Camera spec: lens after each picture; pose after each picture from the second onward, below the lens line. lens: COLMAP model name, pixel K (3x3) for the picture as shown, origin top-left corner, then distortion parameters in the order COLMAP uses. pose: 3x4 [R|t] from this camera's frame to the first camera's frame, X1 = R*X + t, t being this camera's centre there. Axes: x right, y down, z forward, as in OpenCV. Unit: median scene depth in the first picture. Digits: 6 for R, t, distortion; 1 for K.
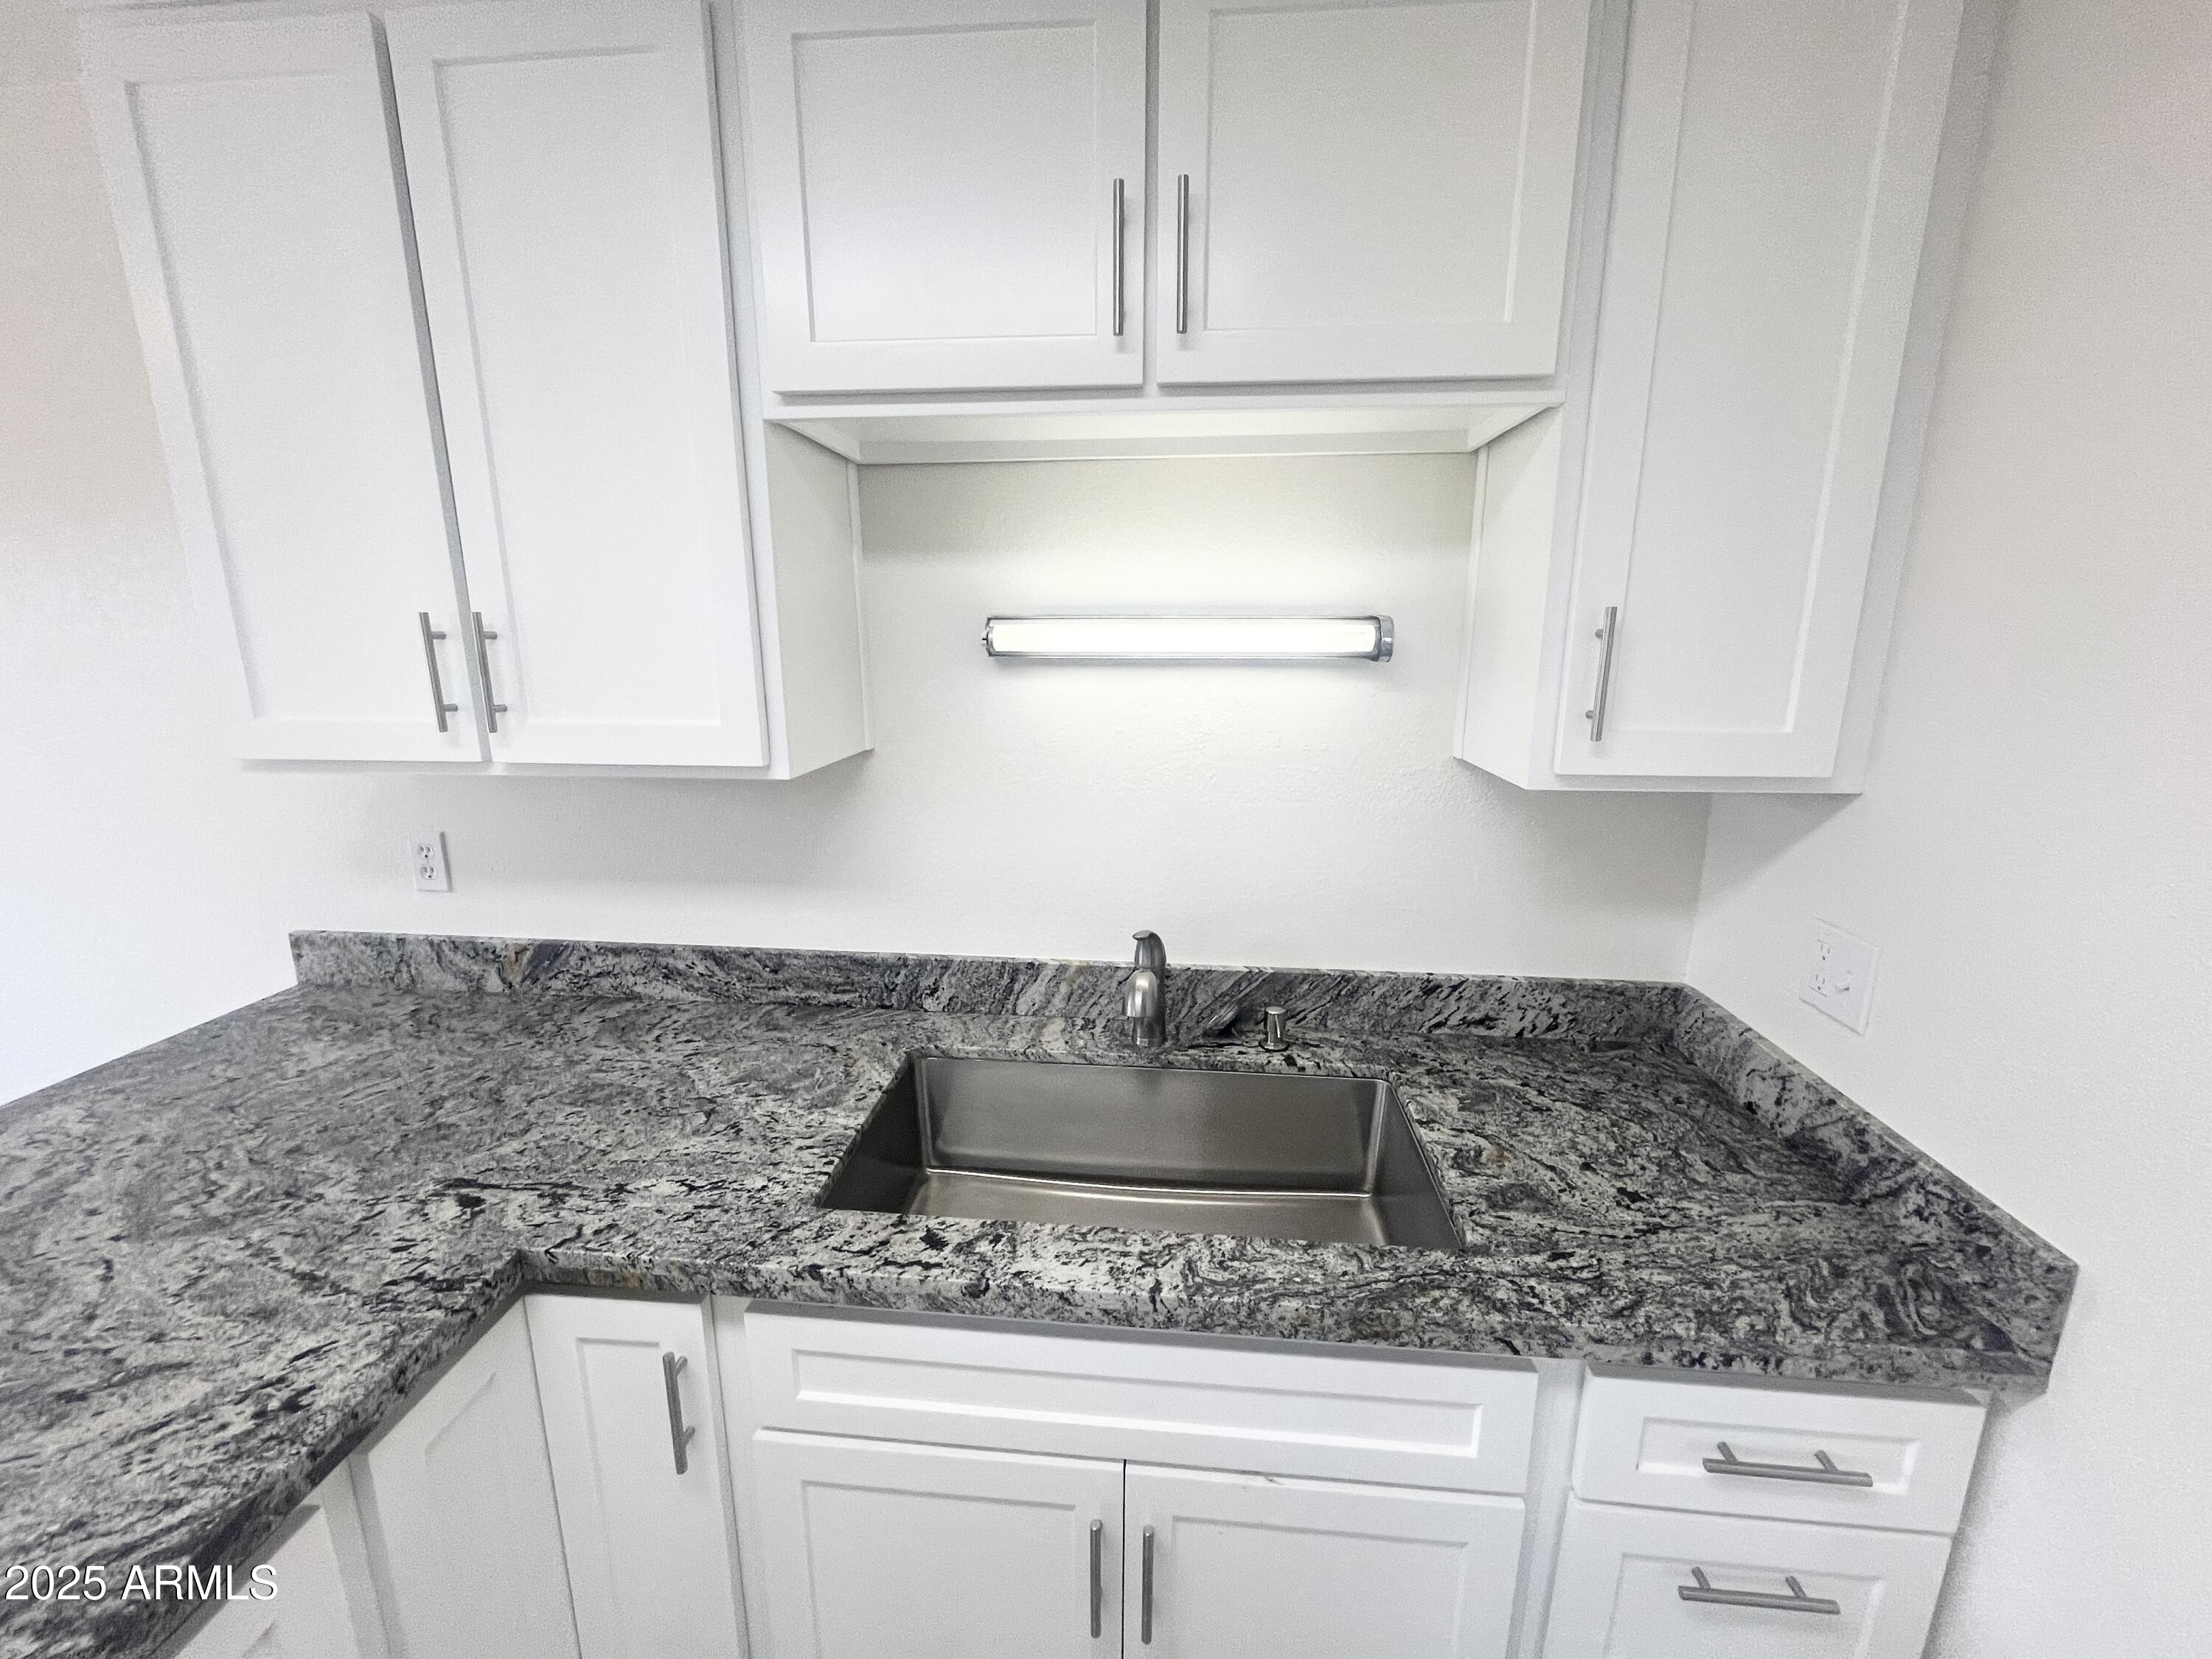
lens RADIAL K [[895.6, 0, 1100.0], [0, 895.6, 816.0], [0, 0, 1]] dist [-0.003288, 0.000383]
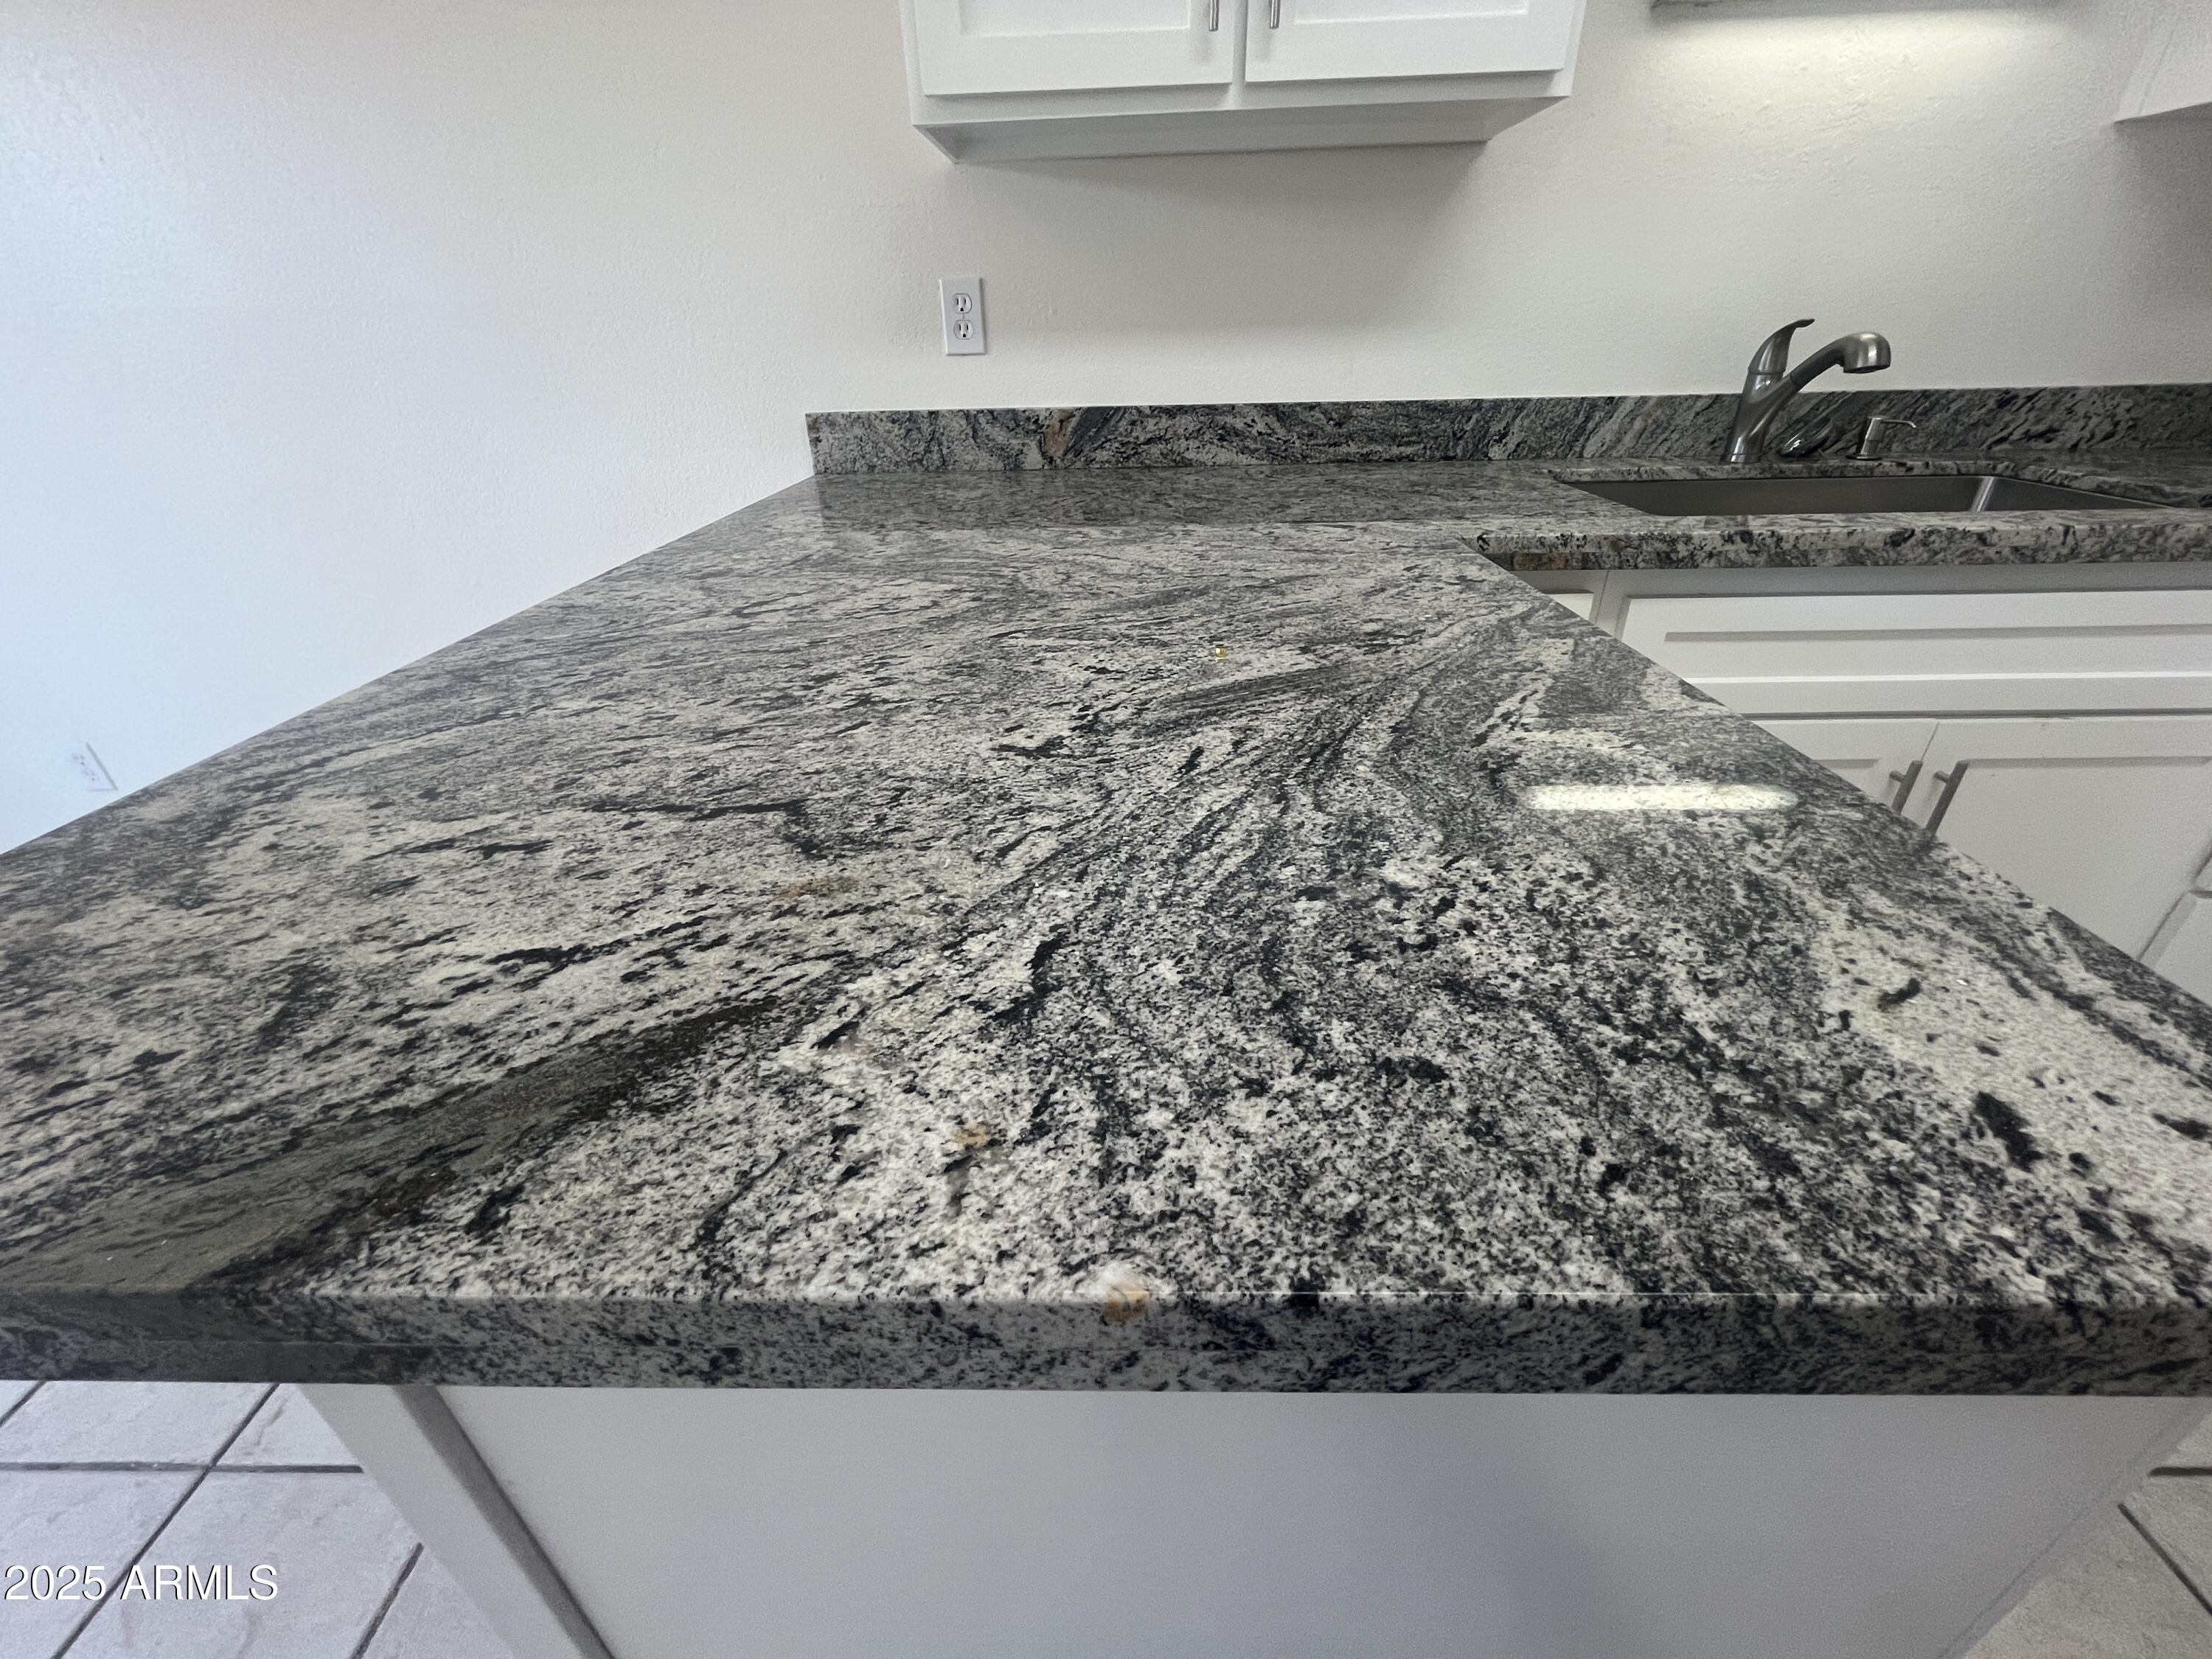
lens RADIAL K [[895.6, 0, 1098.6], [0, 895.6, 818.6], [0, 0, 1]] dist [-0.003288, 0.000383]
pose [[0.997053, -0.057373, 0.050927, -0.701343], [0.040817, 0.958821, 0.281063, 0.301150], [-0.064955, -0.278156, 0.958337, -0.046876]]
